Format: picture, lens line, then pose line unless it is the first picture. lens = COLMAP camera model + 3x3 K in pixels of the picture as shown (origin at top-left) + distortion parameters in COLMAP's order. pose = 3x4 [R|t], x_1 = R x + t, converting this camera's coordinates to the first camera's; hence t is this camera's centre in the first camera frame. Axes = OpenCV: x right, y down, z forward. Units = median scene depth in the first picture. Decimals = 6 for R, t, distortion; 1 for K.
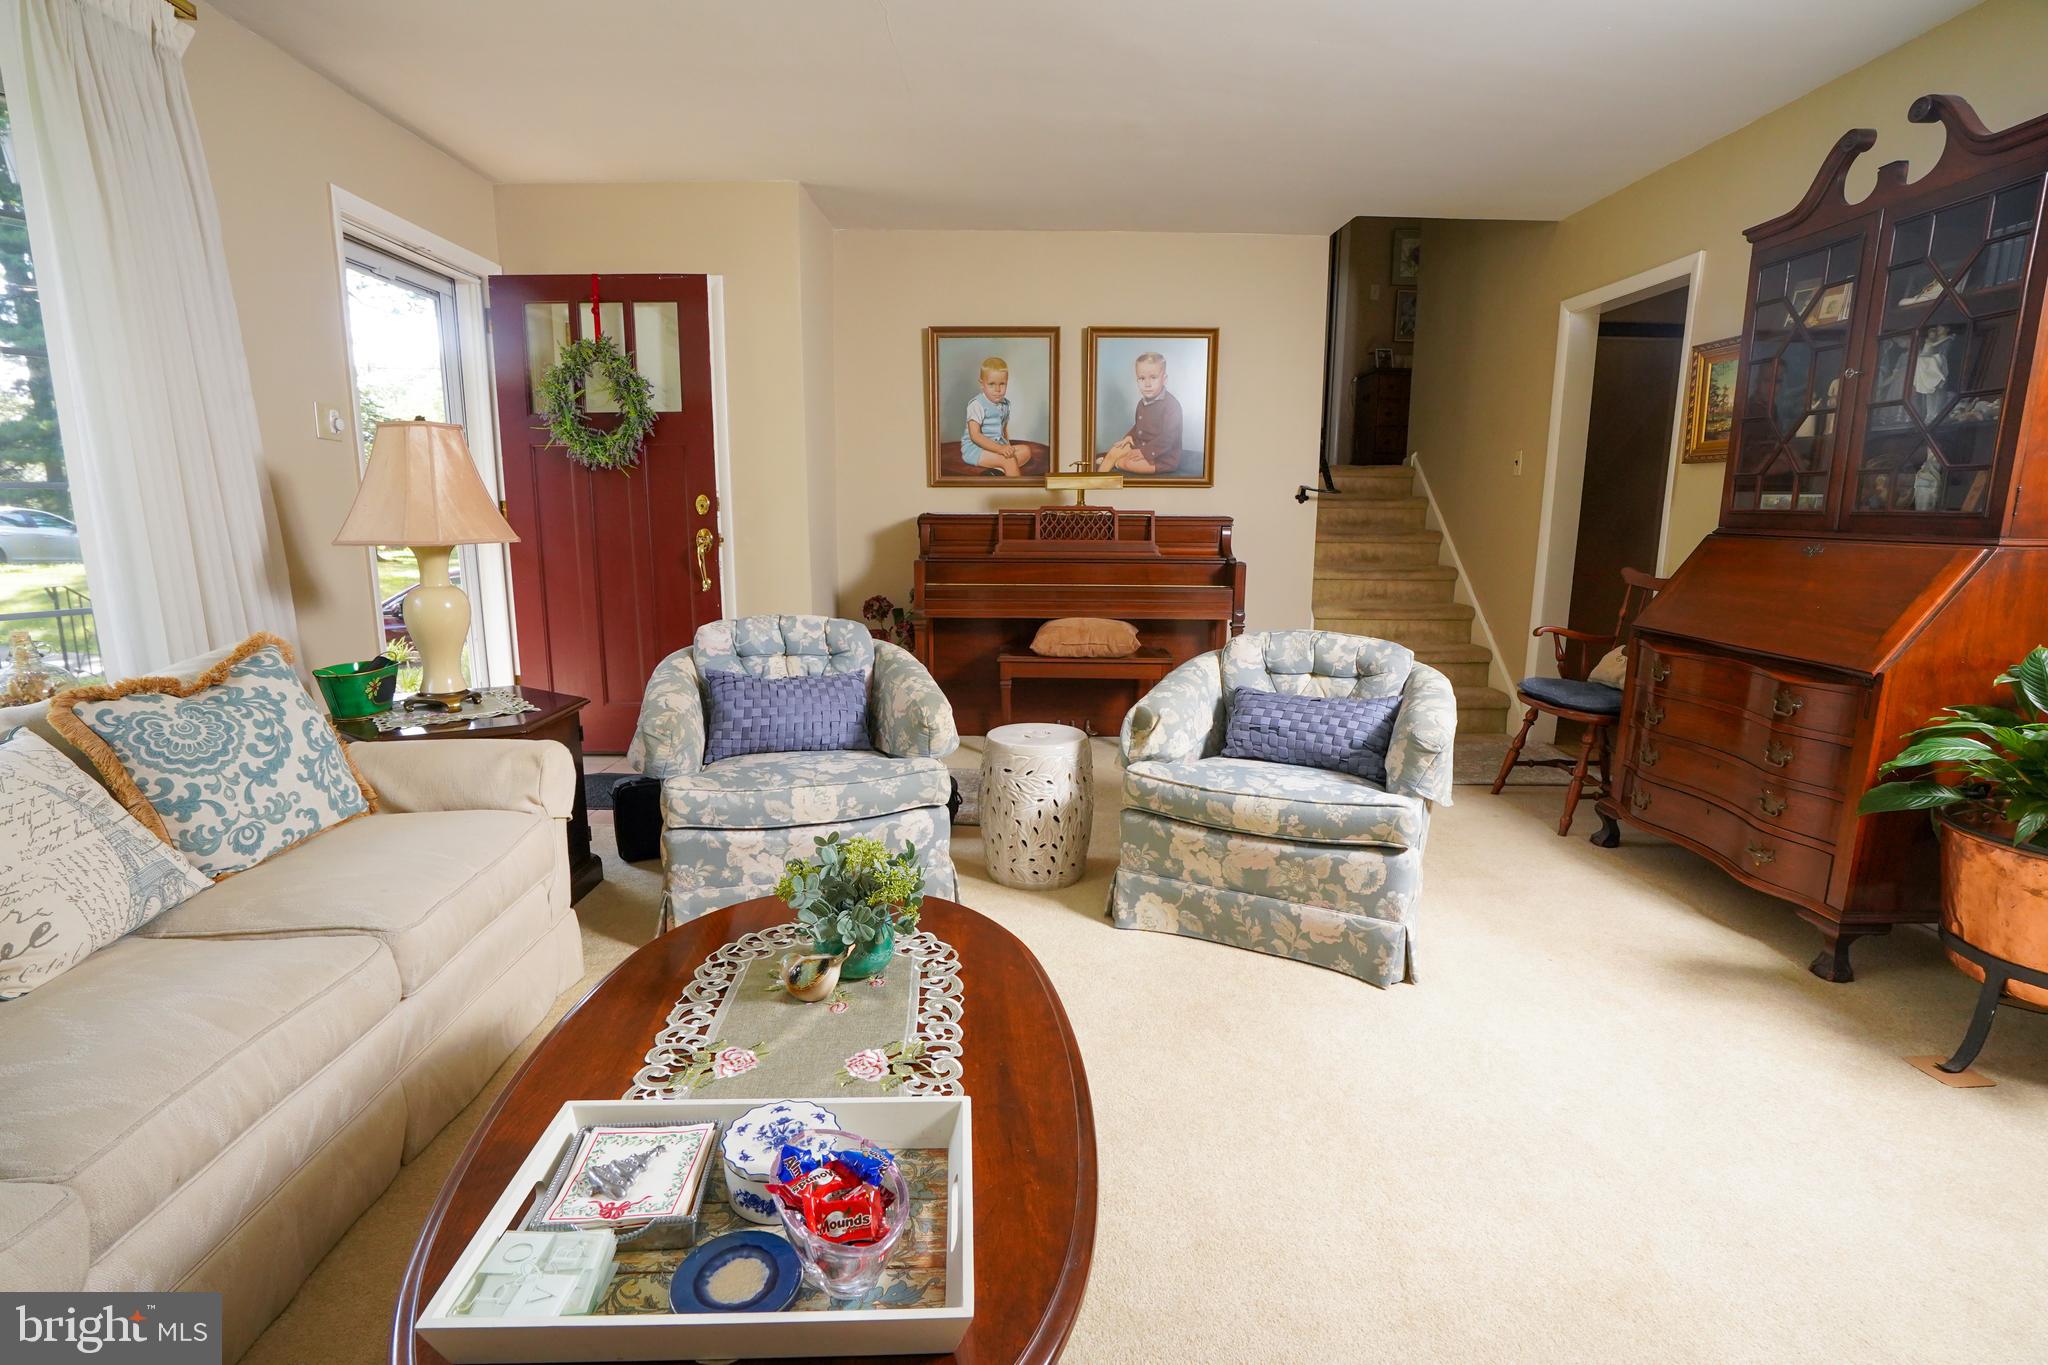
lens RADIAL K [[955.1, 0, 1007.8], [0, 955.1, 683.9], [0, 0, 1]] dist [-0.061857, 0.022413]
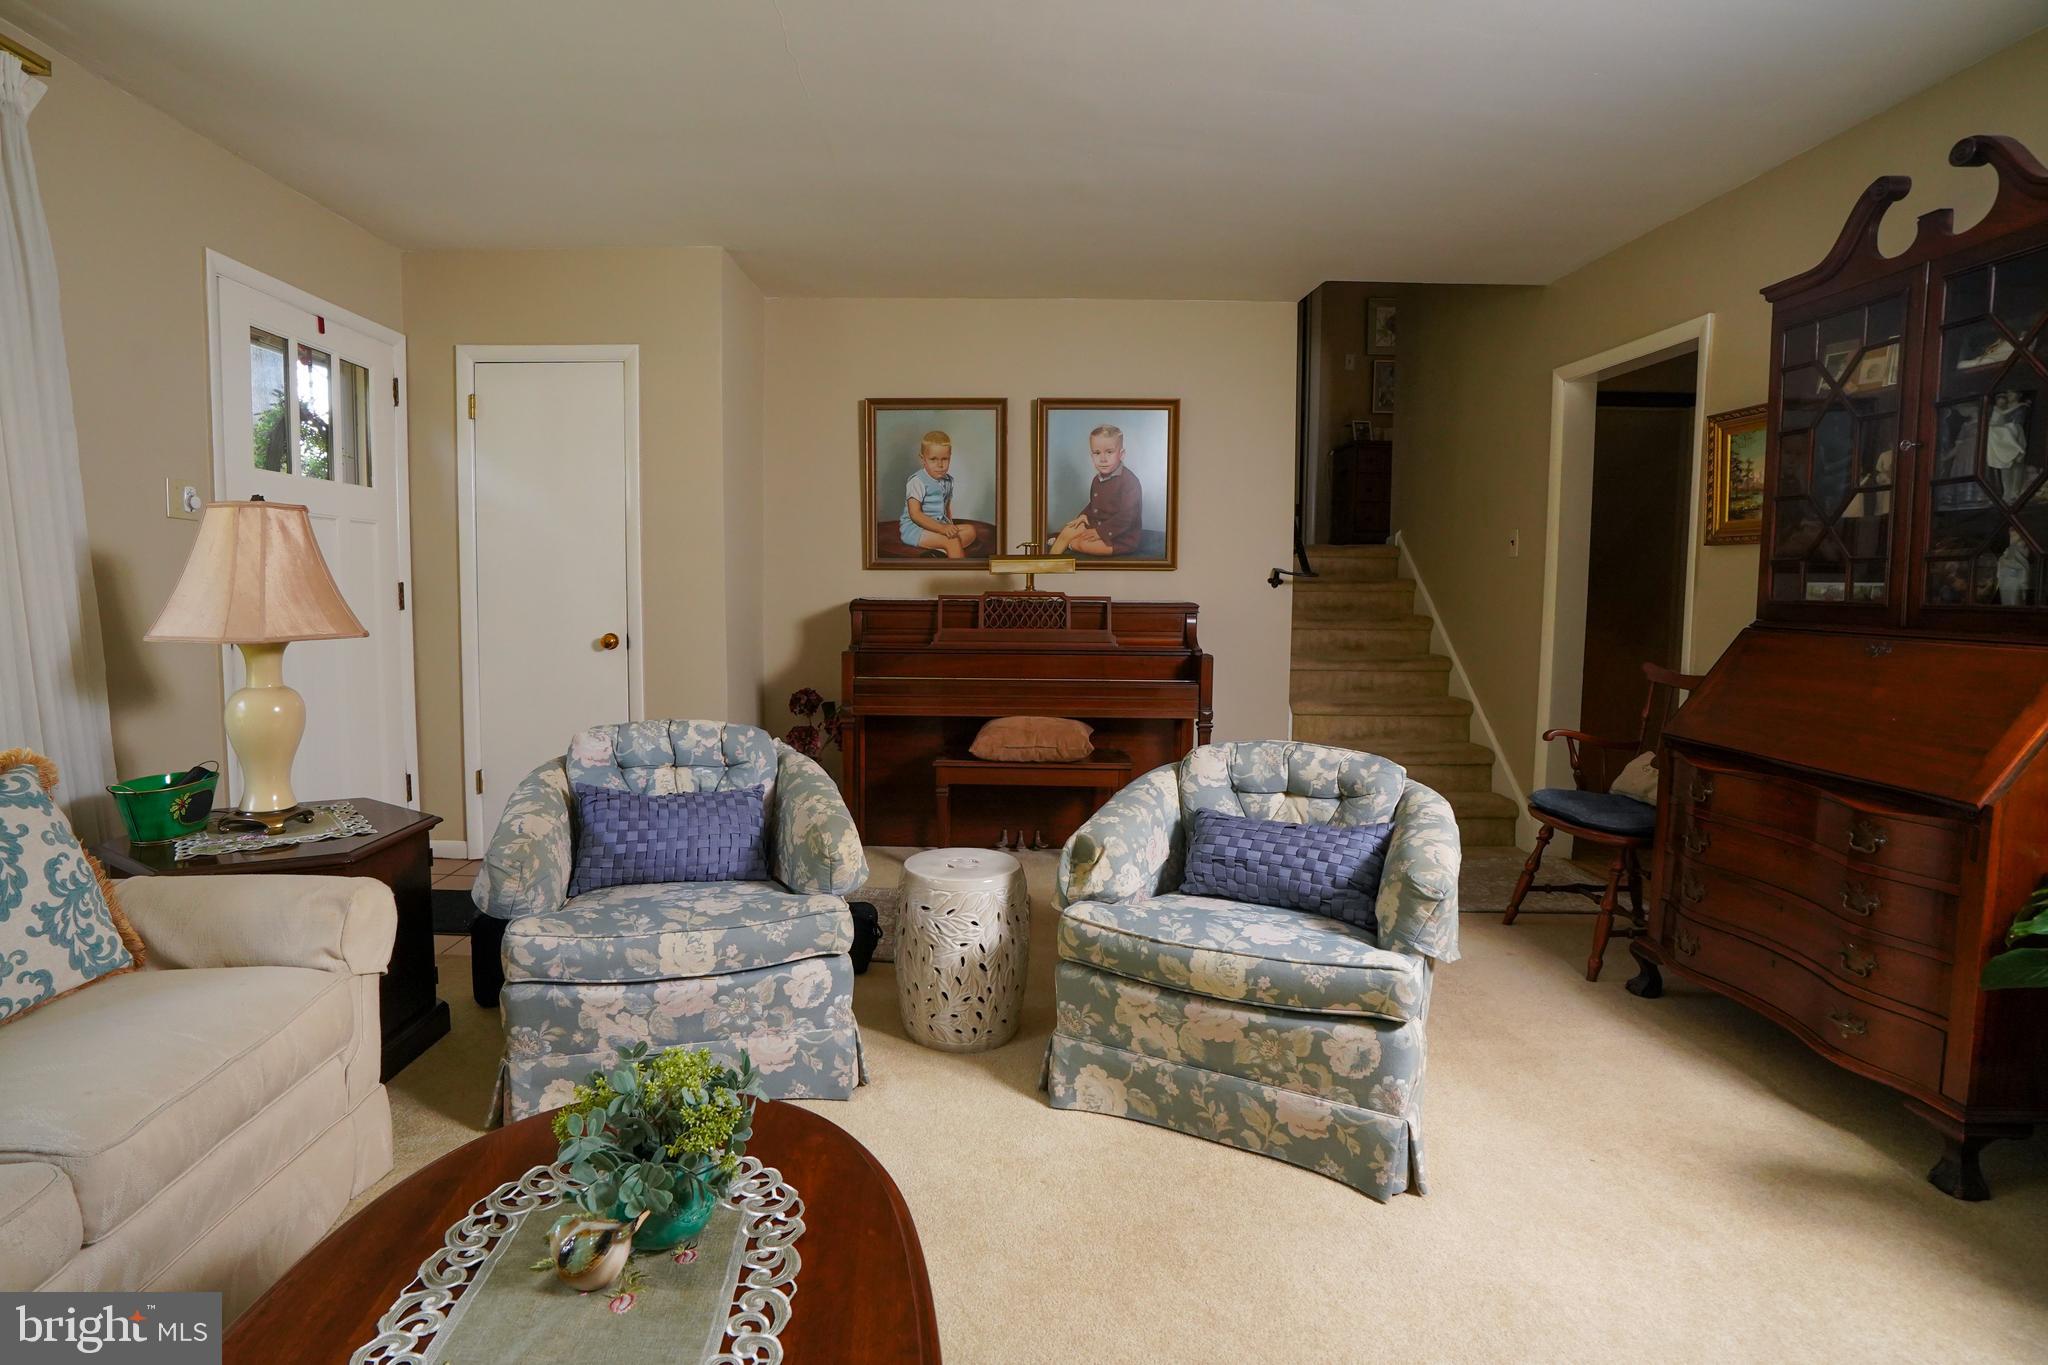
lens RADIAL K [[987.3, 0, 963.0], [0, 987.3, 652.3], [0, 0, 1]] dist [-0.058207, 0.019416]
pose [[0.999793, 0.003929, -0.019972, 0.052557], [-0.006100, 0.993930, -0.109842, -0.041395], [0.019419, 0.109941, 0.993748, 0.117963]]
